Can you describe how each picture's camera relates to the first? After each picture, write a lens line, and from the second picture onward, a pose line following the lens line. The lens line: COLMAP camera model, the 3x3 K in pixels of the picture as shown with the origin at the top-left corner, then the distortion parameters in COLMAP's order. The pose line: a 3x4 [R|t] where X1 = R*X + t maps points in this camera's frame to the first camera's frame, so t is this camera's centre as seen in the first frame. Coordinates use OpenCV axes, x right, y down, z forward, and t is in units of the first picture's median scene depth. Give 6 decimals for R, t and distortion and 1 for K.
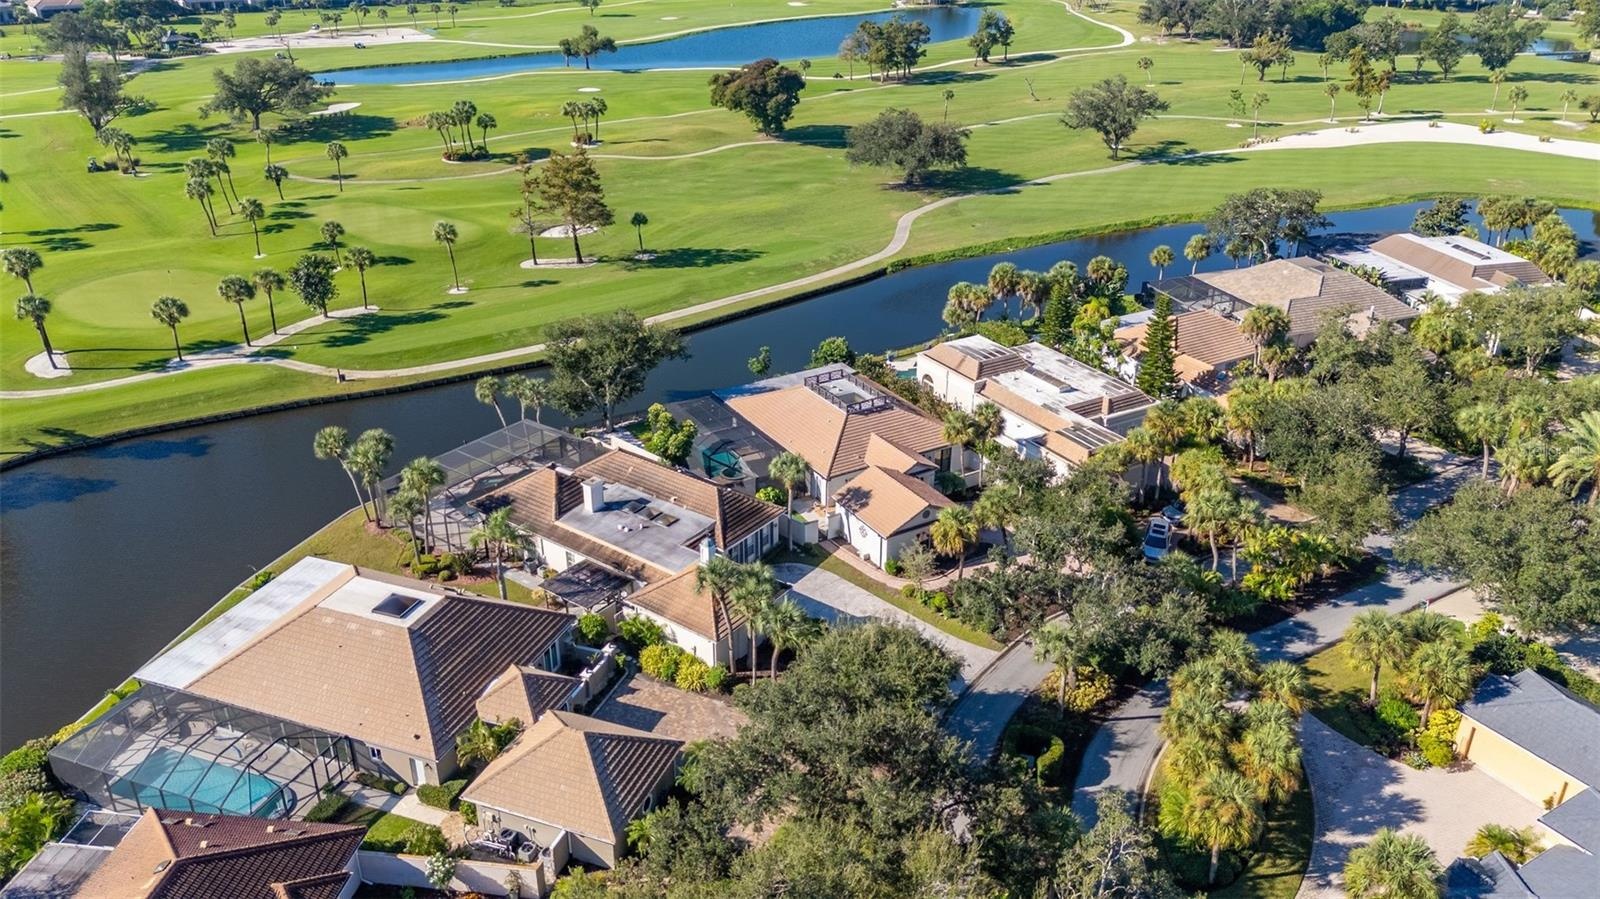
lens RADIAL K [[1180.5, 0, 804.3], [0, 1180.5, 452.7], [0, 0, 1]] dist [0.081627, -0.081990]
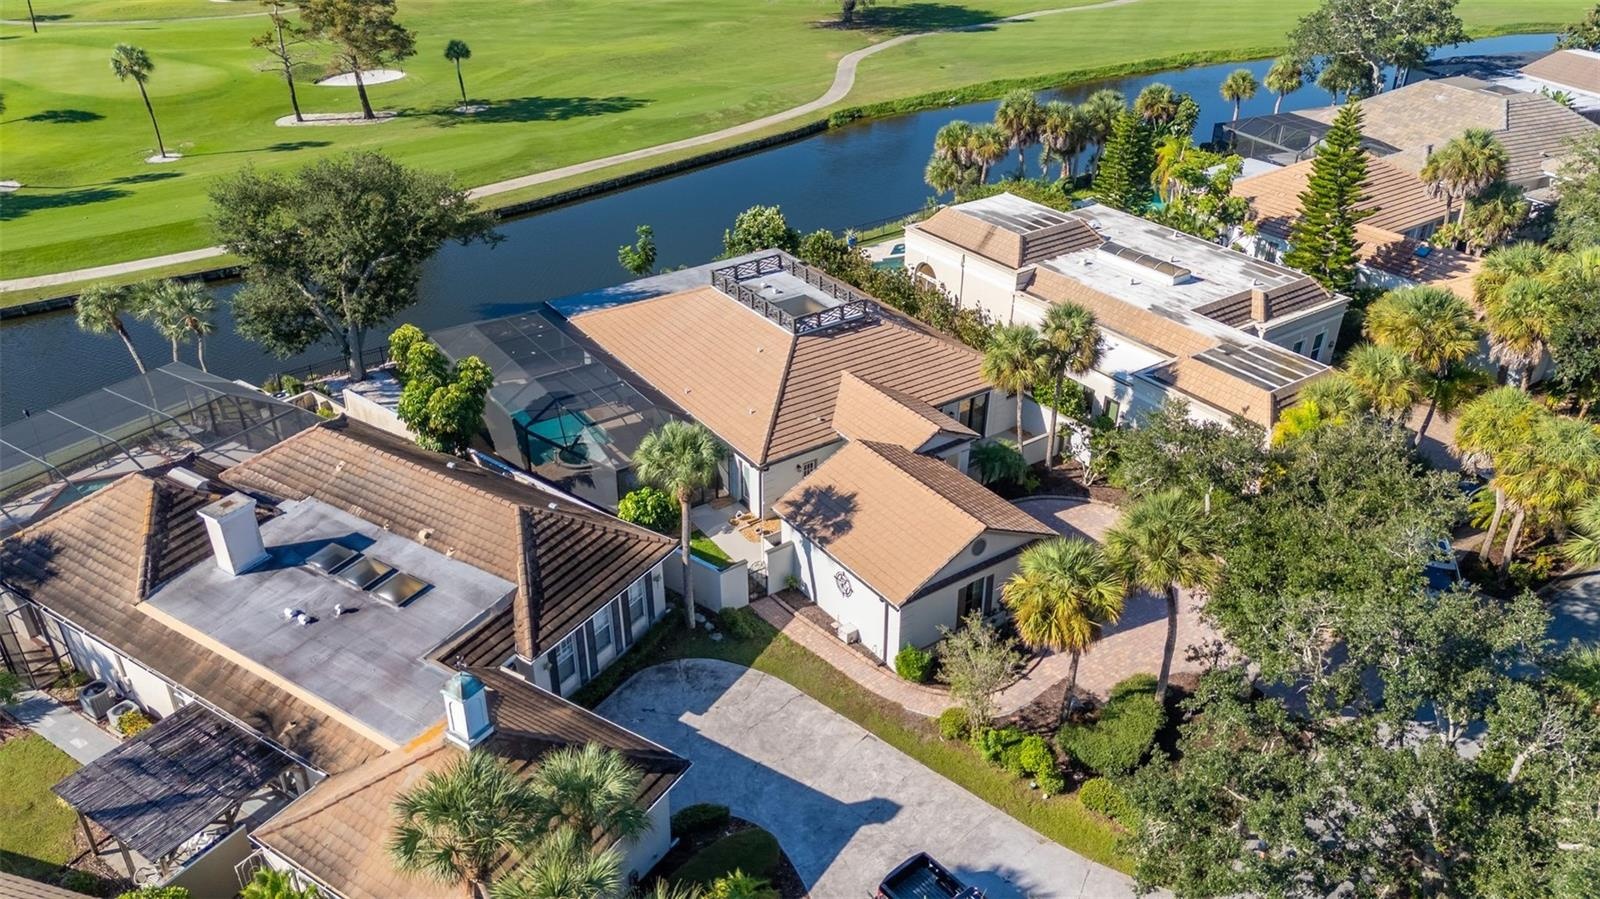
lens RADIAL K [[1180.5, 0, 804.3], [0, 1180.5, 452.7], [0, 0, 1]] dist [0.081627, -0.081990]
pose [[0.997139, -0.035738, 0.066606, 0.003897], [0.031243, 0.997240, 0.067345, -0.014927], [-0.068829, -0.065071, 0.995504, 0.438900]]
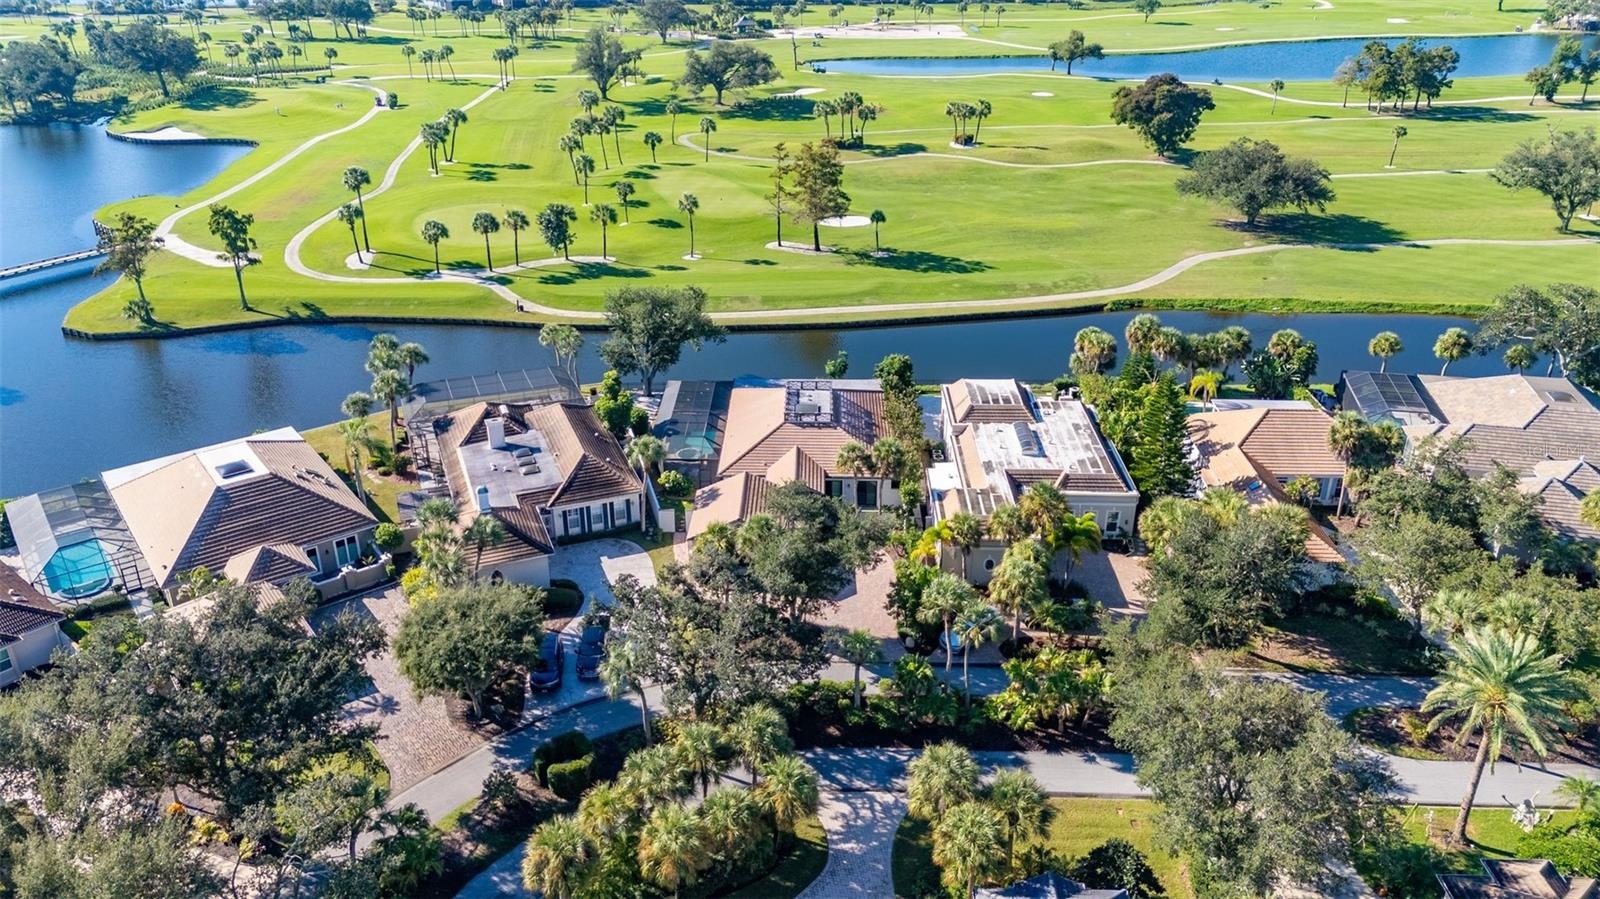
lens RADIAL K [[1180.5, 0, 804.3], [0, 1180.5, 452.7], [0, 0, 1]] dist [0.081627, -0.081990]
pose [[0.847937, 0.232032, -0.476617, 0.493900], [-0.232865, 0.970759, 0.058311, -0.064609], [0.476210, 0.061544, 0.877175, 0.127612]]
